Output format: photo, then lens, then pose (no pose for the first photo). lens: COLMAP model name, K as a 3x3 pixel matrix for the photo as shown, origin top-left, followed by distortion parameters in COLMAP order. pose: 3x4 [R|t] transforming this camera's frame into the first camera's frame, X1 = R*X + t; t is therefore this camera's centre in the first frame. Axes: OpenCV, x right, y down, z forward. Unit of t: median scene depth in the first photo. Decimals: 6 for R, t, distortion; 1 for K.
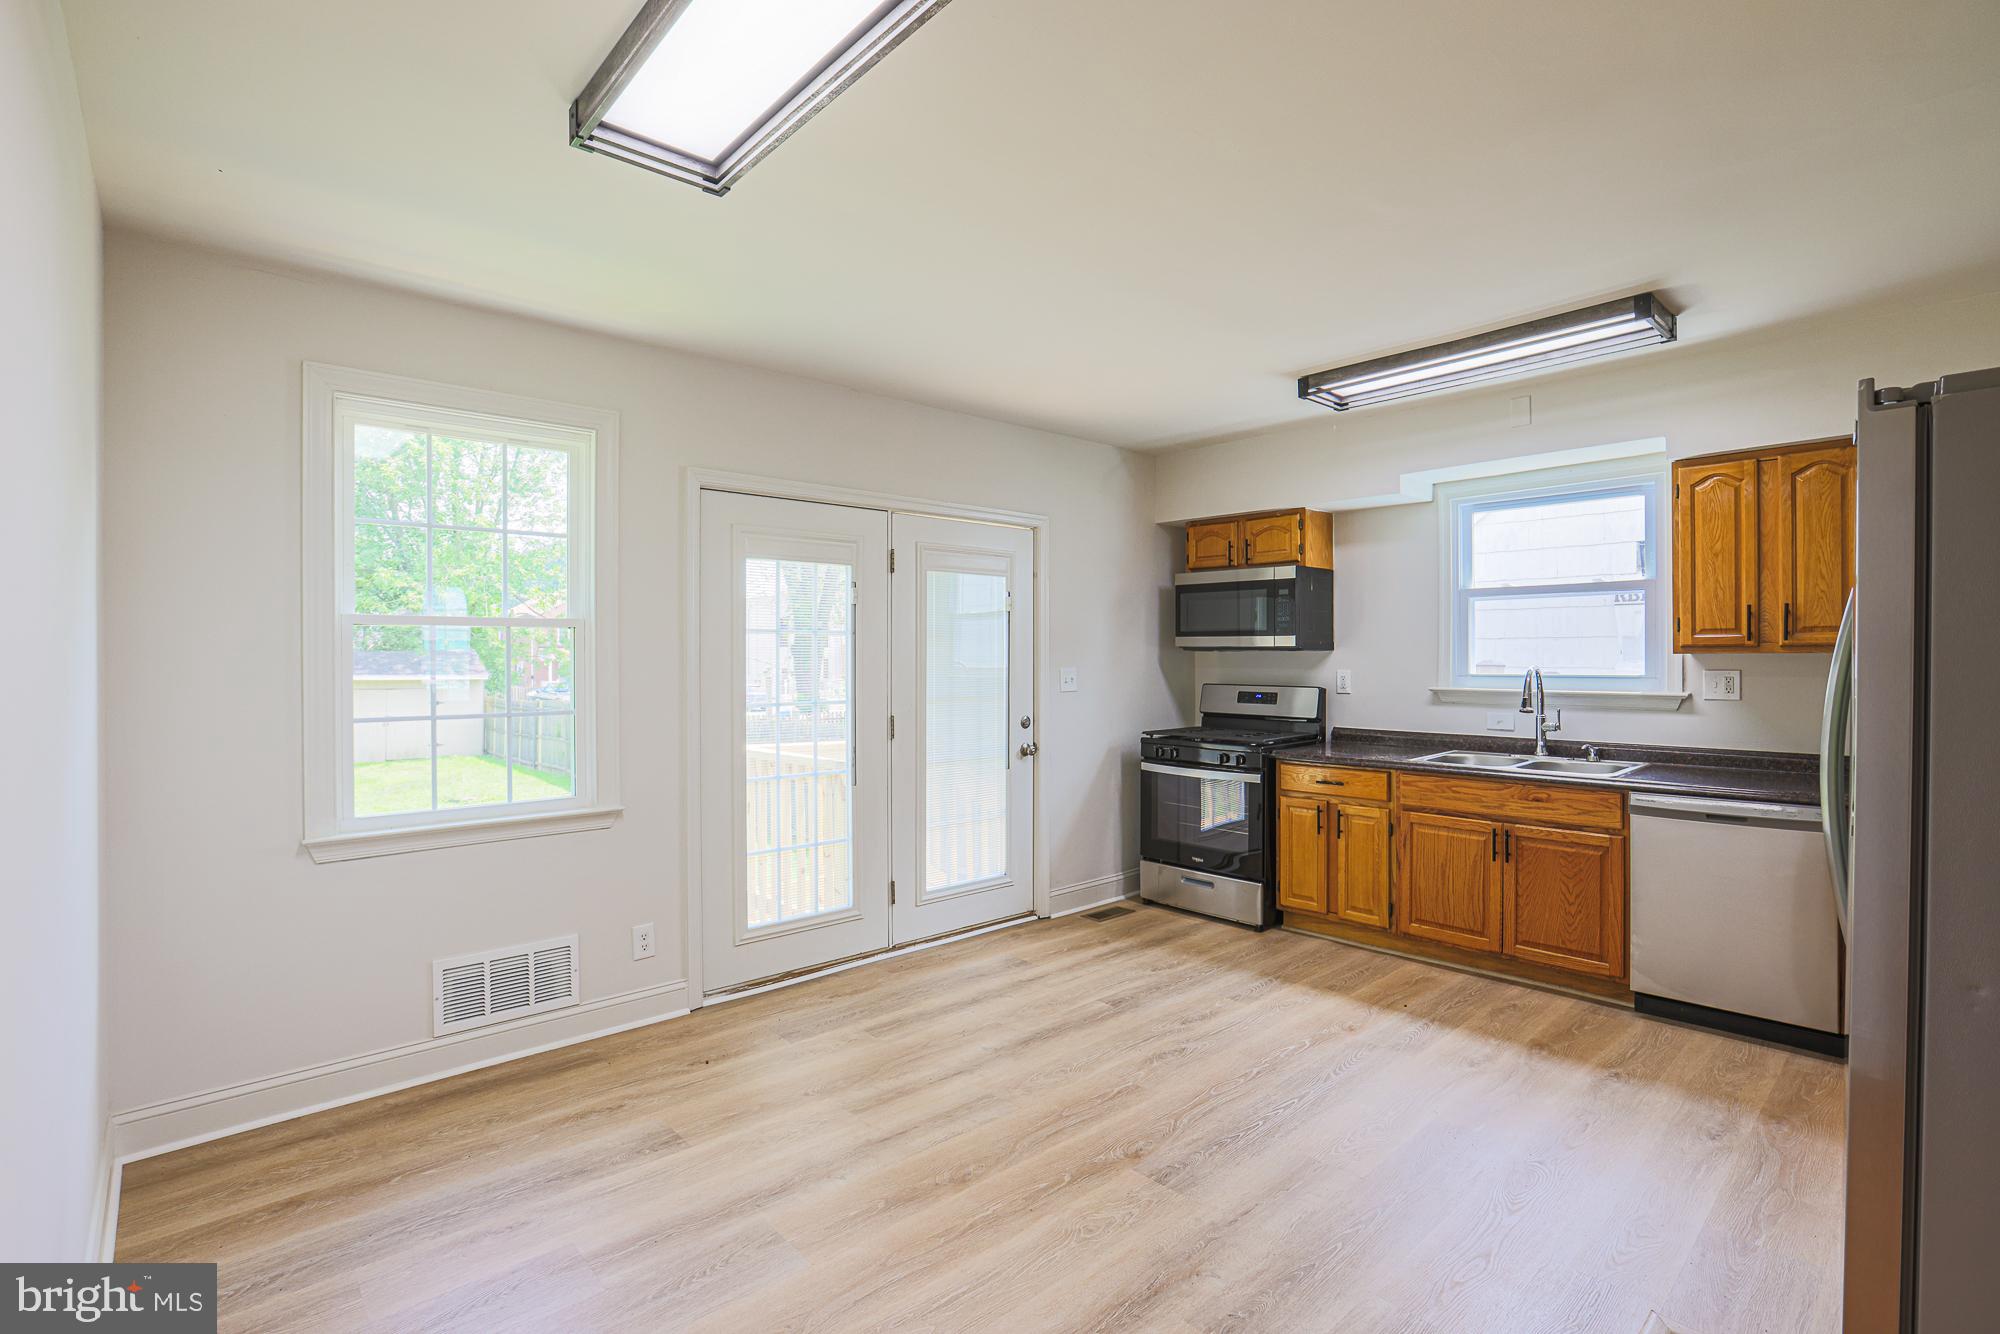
lens RADIAL K [[895.6, 0, 1000.0], [0, 895.6, 667.0], [0, 0, 1]] dist [-0.062216, 0.023938]
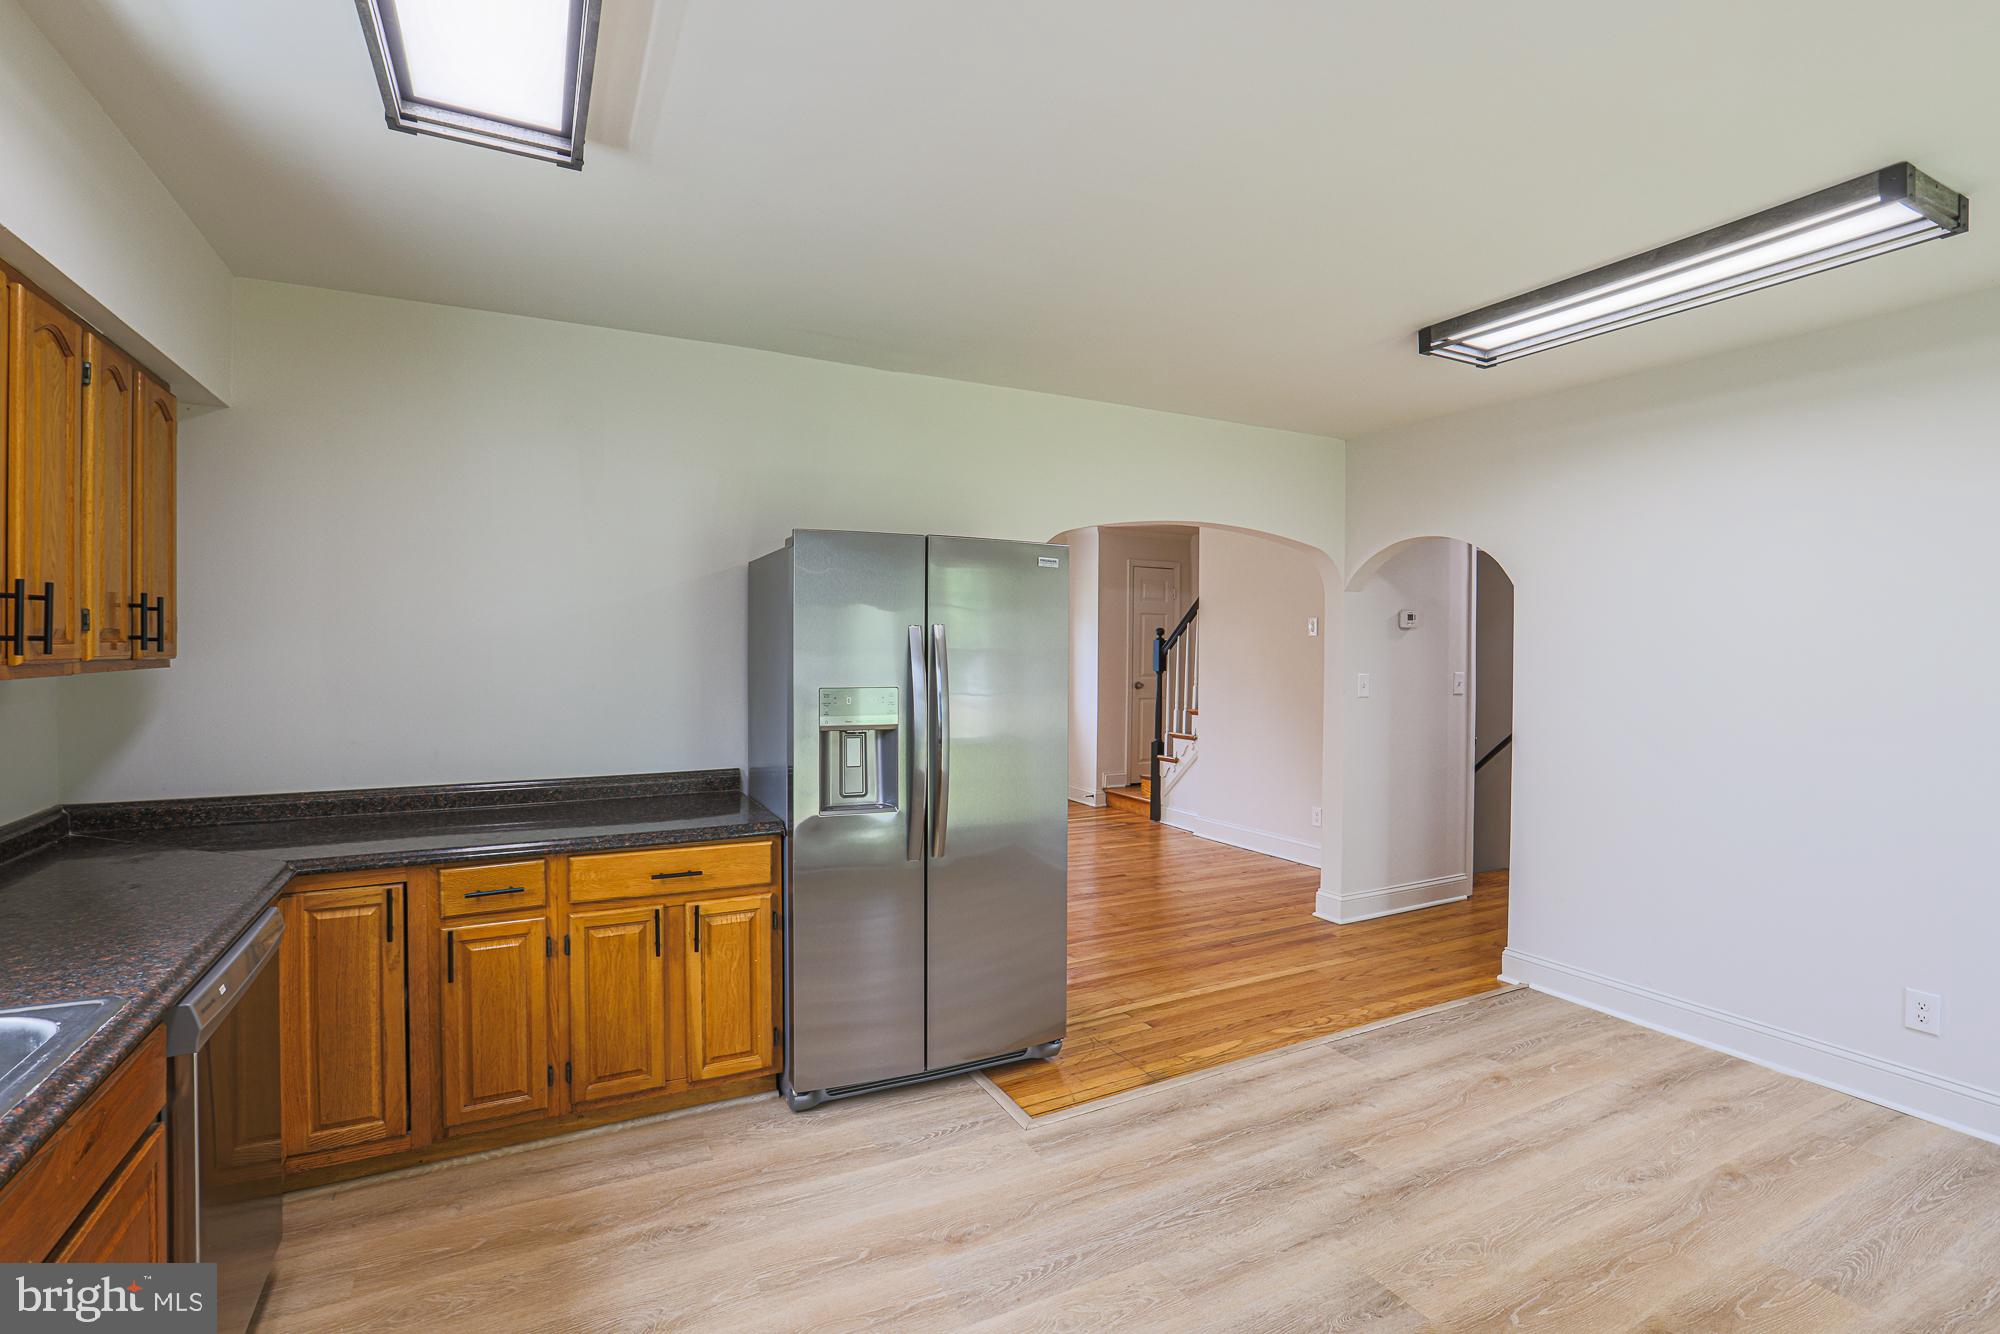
lens RADIAL K [[924.5, 0, 998.8], [0, 924.5, 638.8], [0, 0, 1]] dist [-0.067182, 0.027402]
pose [[-0.963028, 0.005949, 0.269337, 0.181404], [0.006926, 0.999972, 0.002675, -0.031909], [-0.269314, 0.004442, -0.963042, 1.124841]]
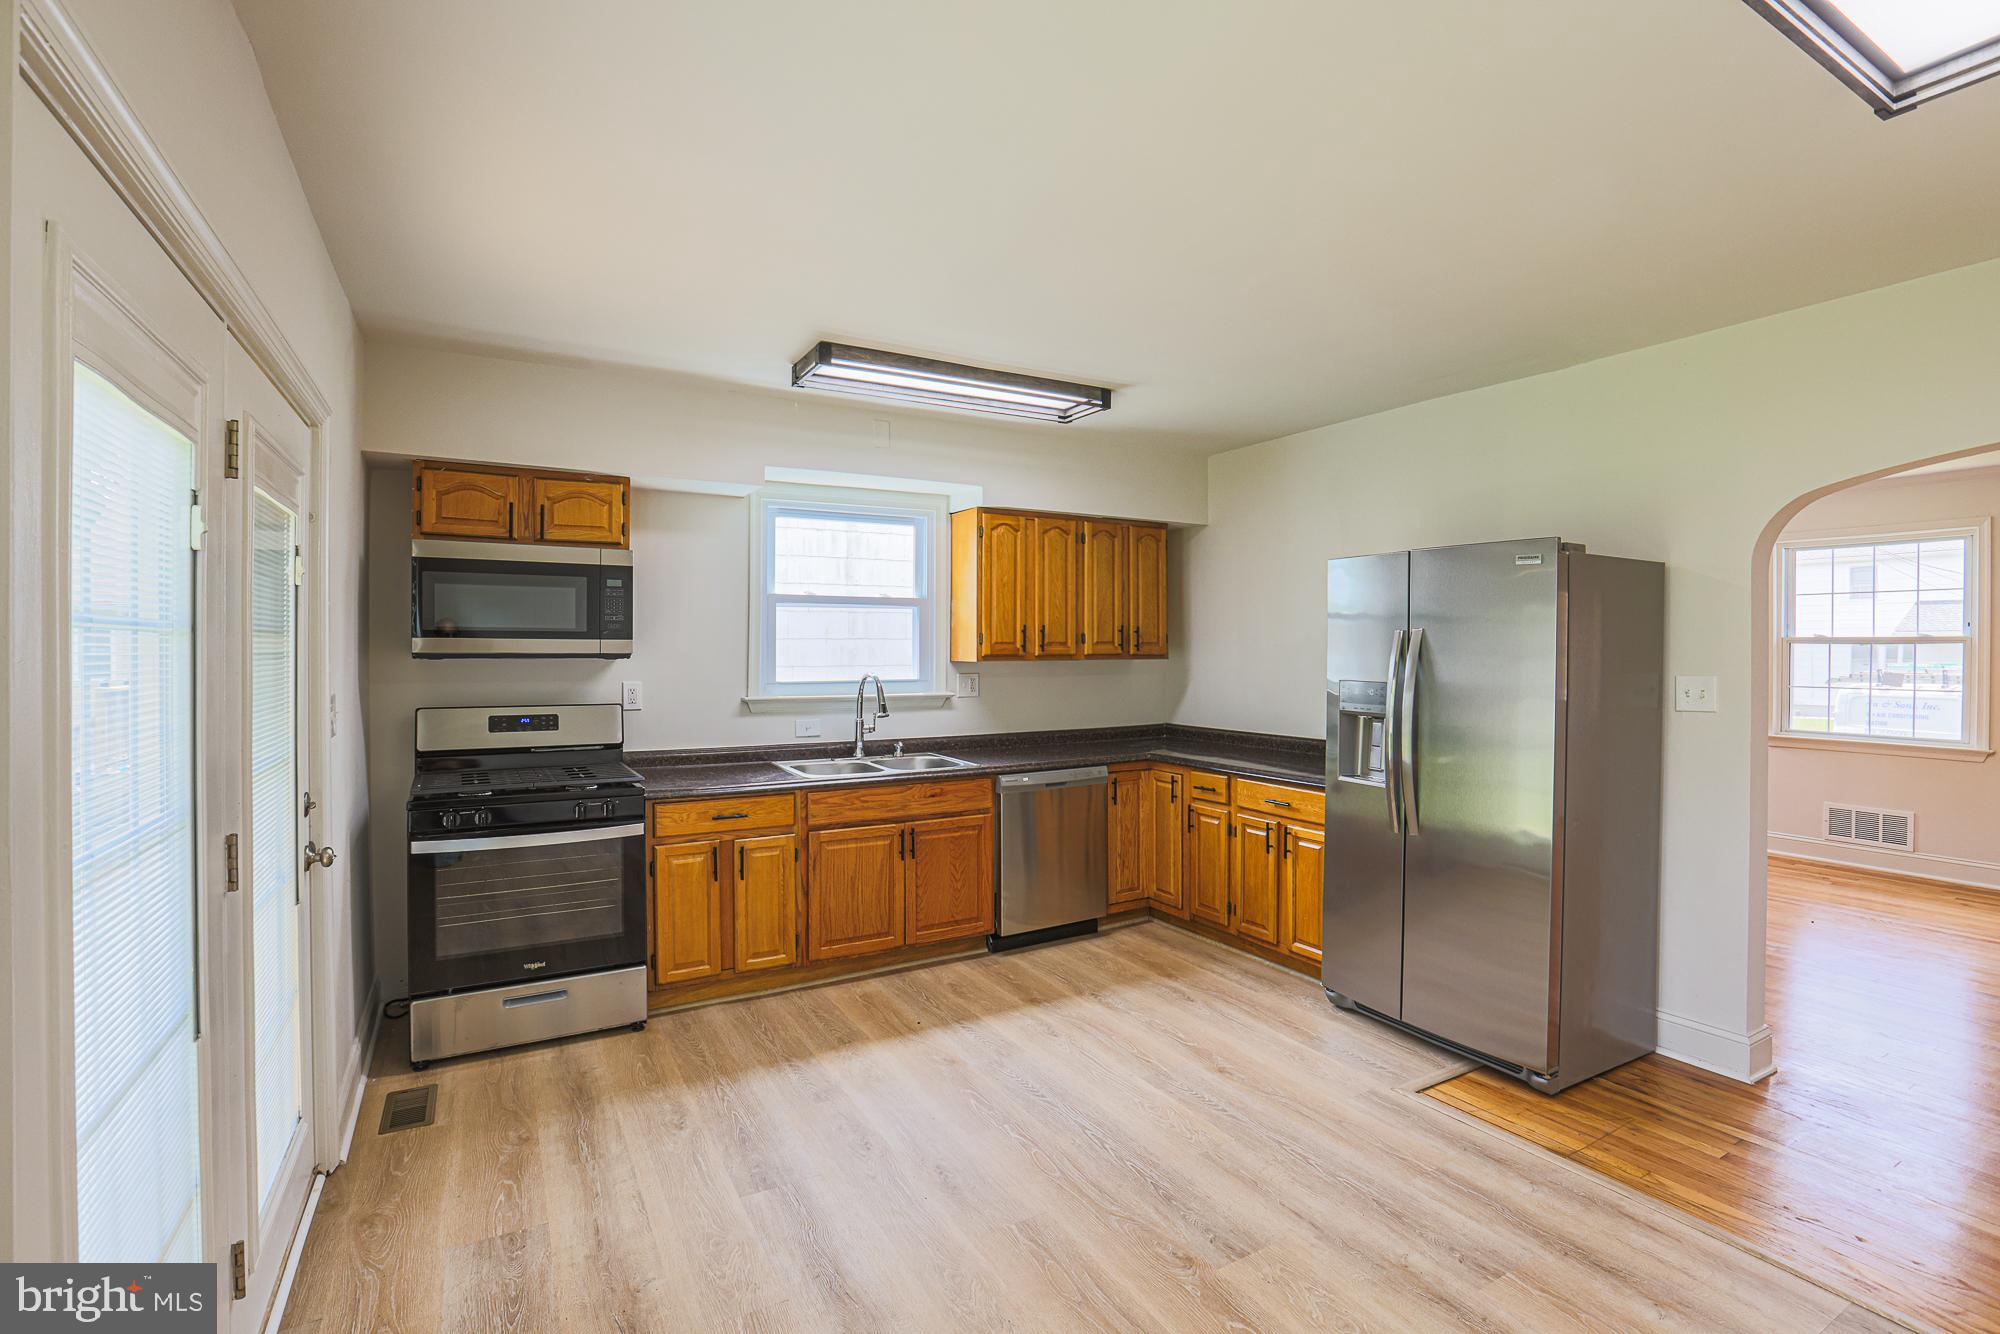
lens RADIAL K [[919.5, 0, 1007.8], [0, 919.5, 657.1], [0, 0, 1]] dist [-0.069311, 0.028180]
pose [[0.221177, -0.006765, 0.975210, -0.449518], [0.011511, 0.999924, 0.004326, -0.023665], [-0.975166, 0.010269, 0.221238, 0.598065]]
